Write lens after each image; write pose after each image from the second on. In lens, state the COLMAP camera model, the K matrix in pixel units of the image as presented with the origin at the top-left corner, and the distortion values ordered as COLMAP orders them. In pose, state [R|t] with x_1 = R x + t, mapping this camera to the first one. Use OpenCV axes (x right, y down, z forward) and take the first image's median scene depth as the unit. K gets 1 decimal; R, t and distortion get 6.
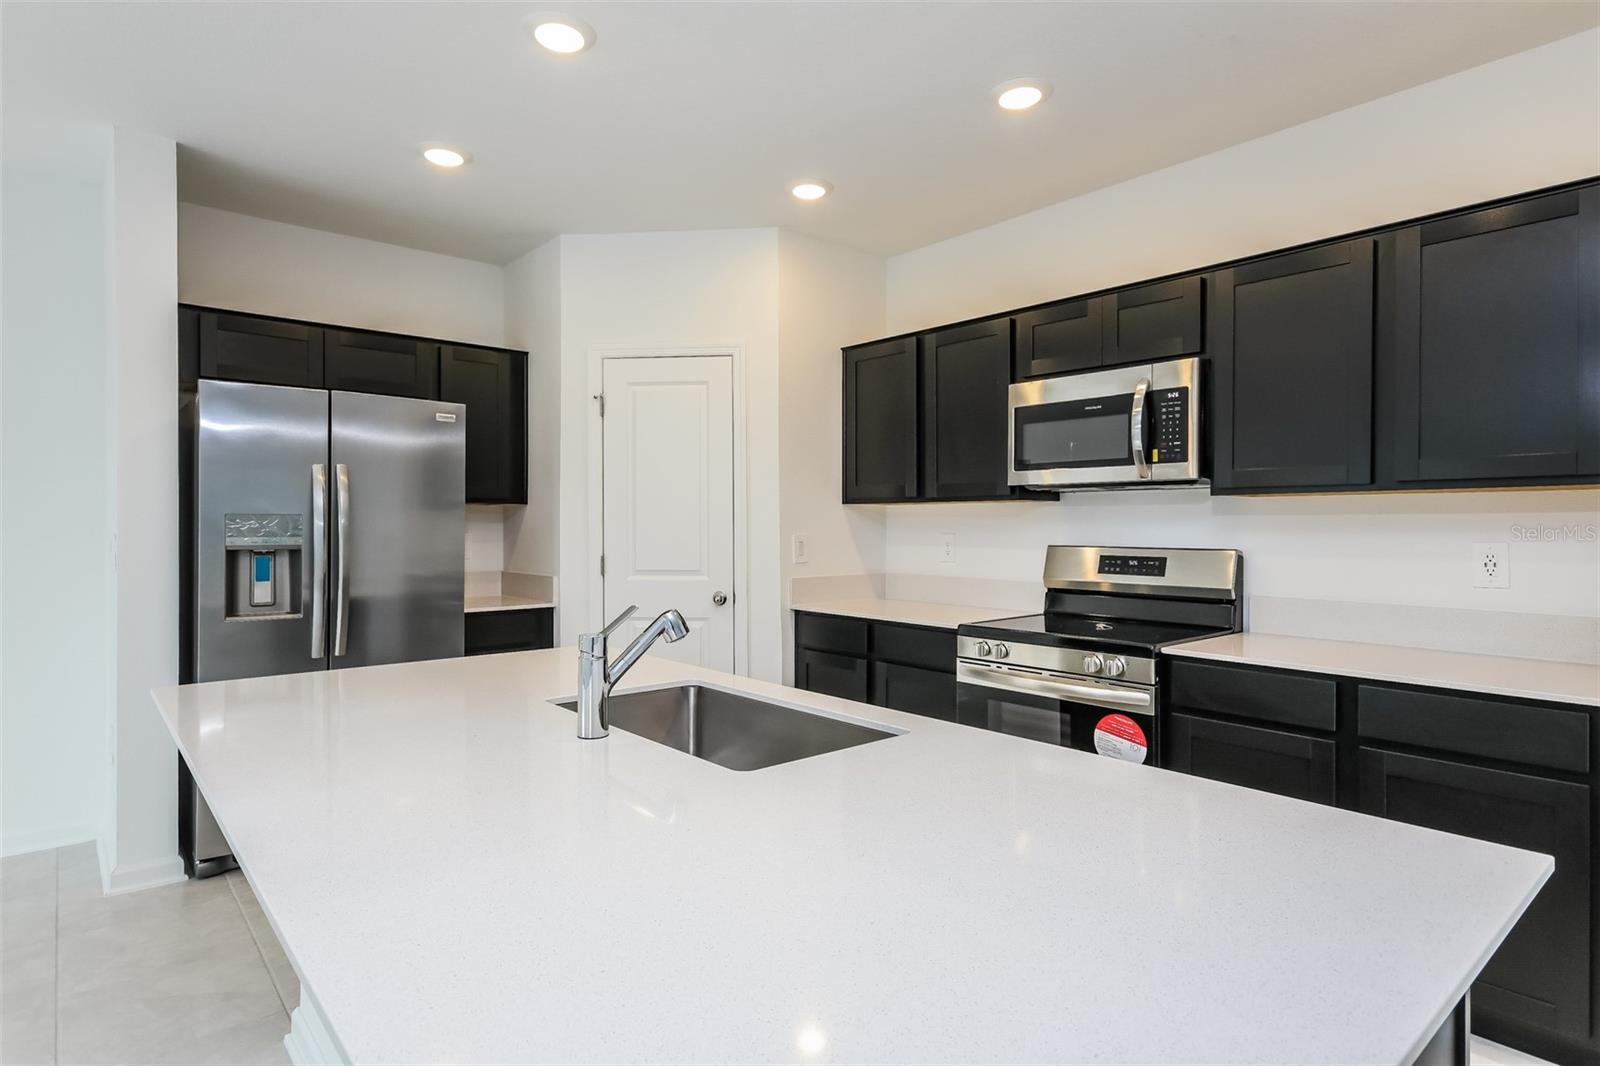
lens RADIAL K [[860.0, 0, 800.3], [0, 860.0, 523.0], [0, 0, 1]] dist [-0.000531, 0.000025]
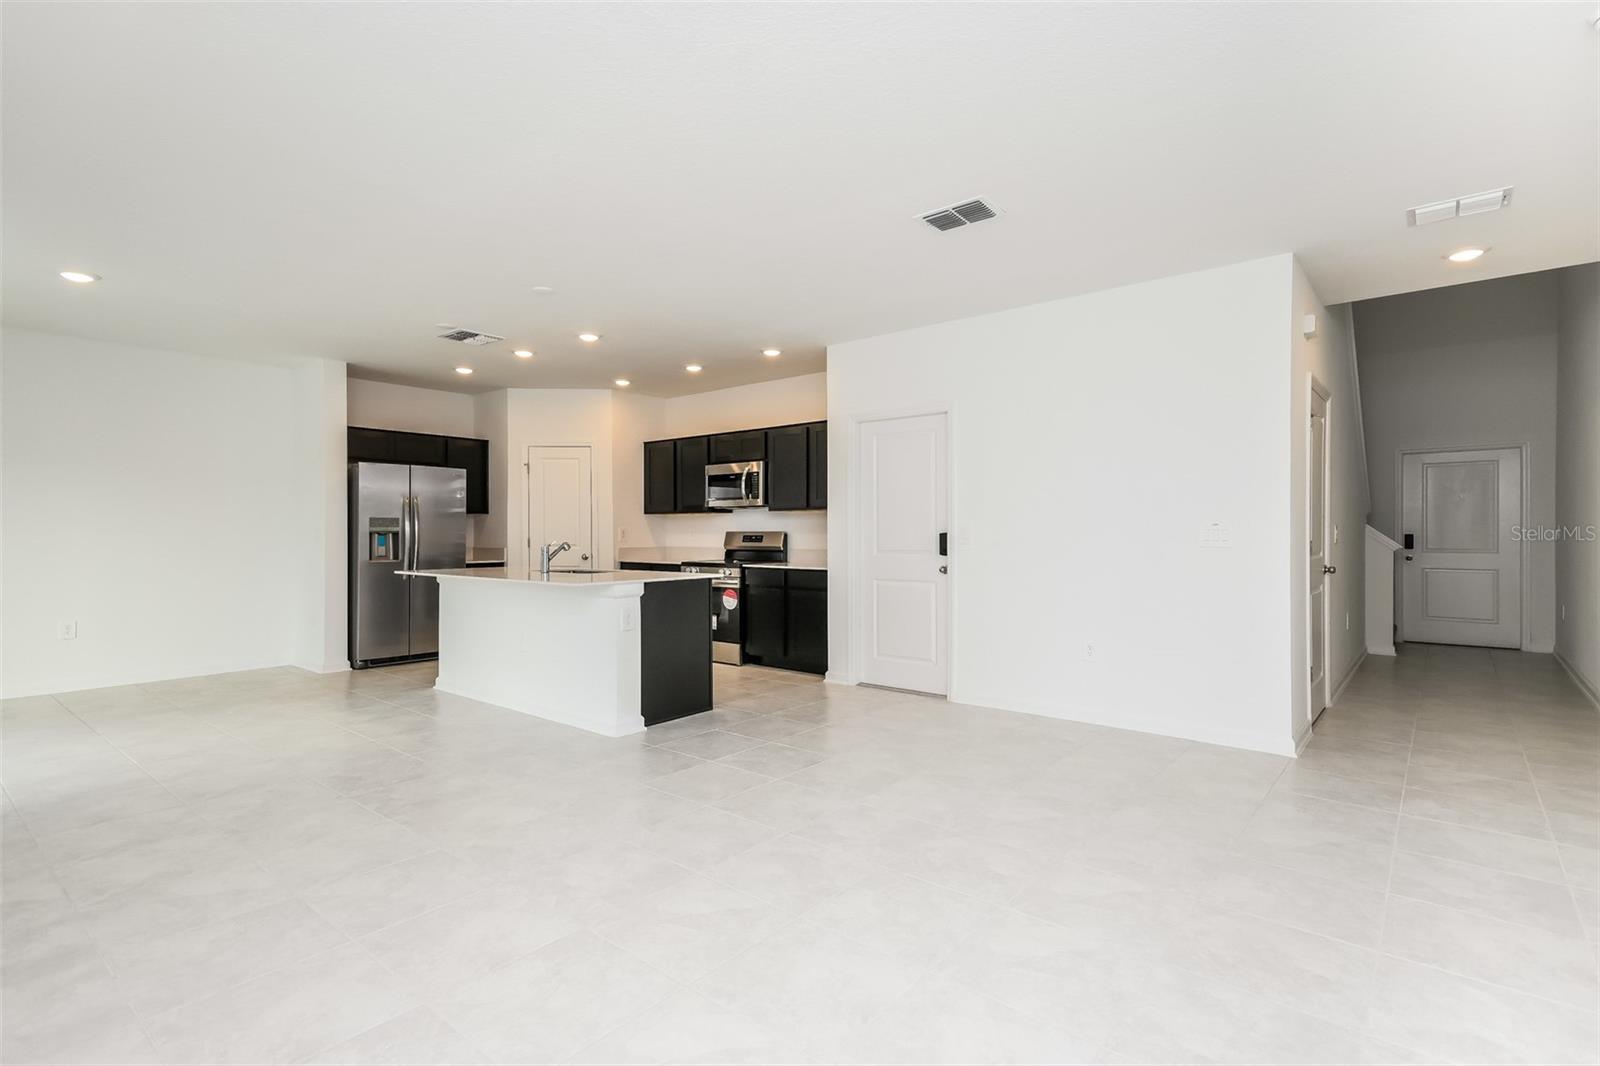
lens RADIAL K [[771.4, 0, 792.1], [0, 771.4, 527.8], [0, 0, 1]] dist [-0.001444, -0.000183]
pose [[0.987617, 0.000289, 0.156884, 0.144193], [0.000623, 0.999983, -0.005764, 0.030002], [-0.156883, 0.005790, 0.987600, -1.232682]]
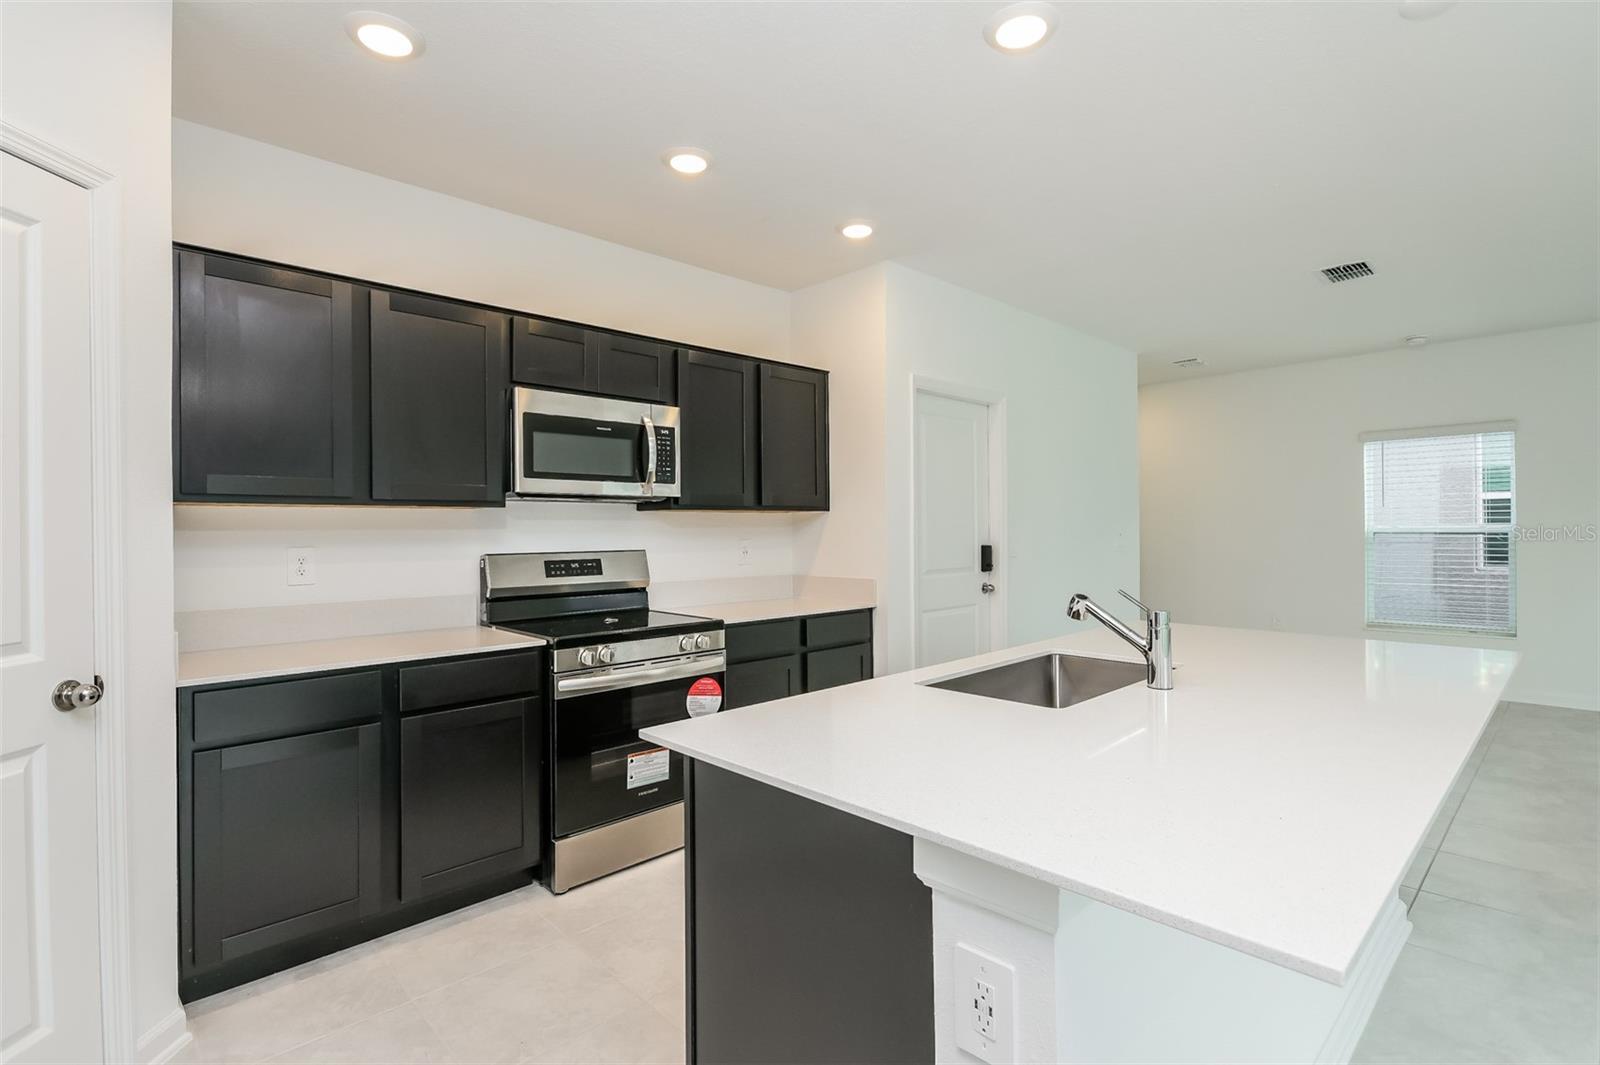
lens RADIAL K [[771.4, 0, 792.1], [0, 771.4, 527.3], [0, 0, 1]] dist [-0.001444, -0.000183]
pose [[-0.039505, 0.001459, 0.999218, -0.642200], [0.007317, 0.999973, -0.001171, -0.001141], [-0.999193, 0.007265, -0.039515, 0.738661]]
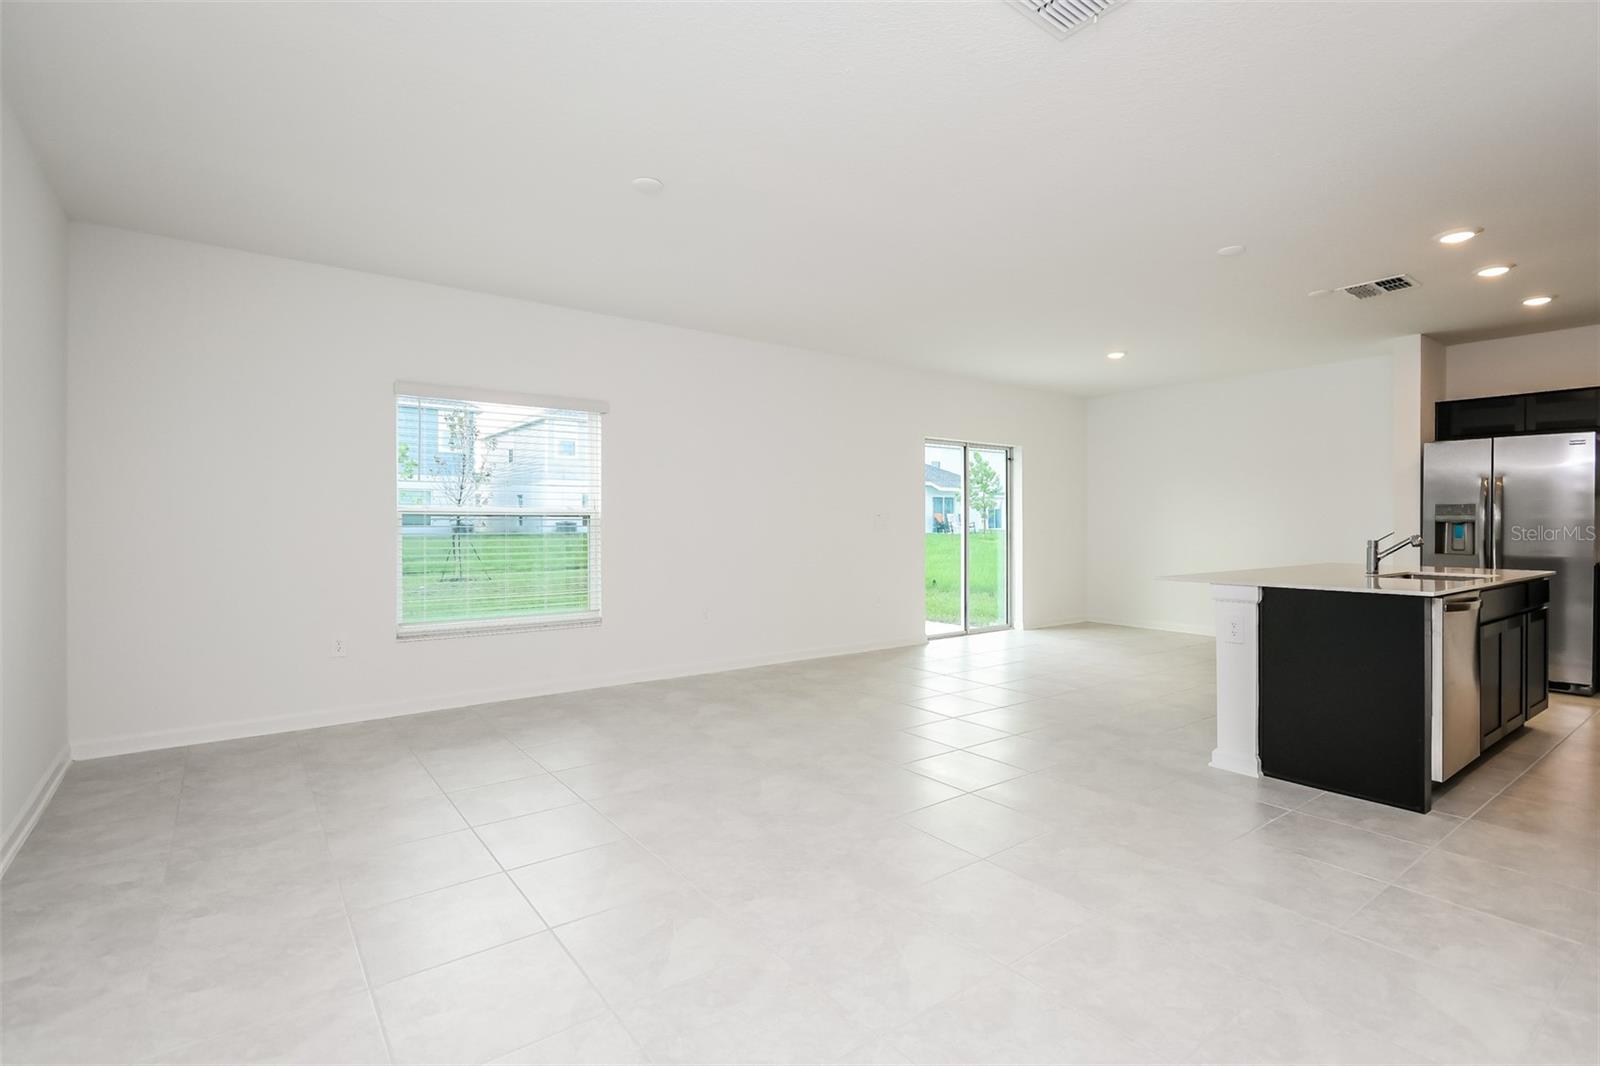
lens RADIAL K [[771.4, 0, 792.1], [0, 771.4, 527.8], [0, 0, 1]] dist [-0.001444, -0.000183]
pose [[-0.071584, 0.014783, -0.997325, 1.247403], [0.000224, 0.999890, 0.014805, 0.018153], [0.997435, 0.000836, -0.071580, -0.396482]]
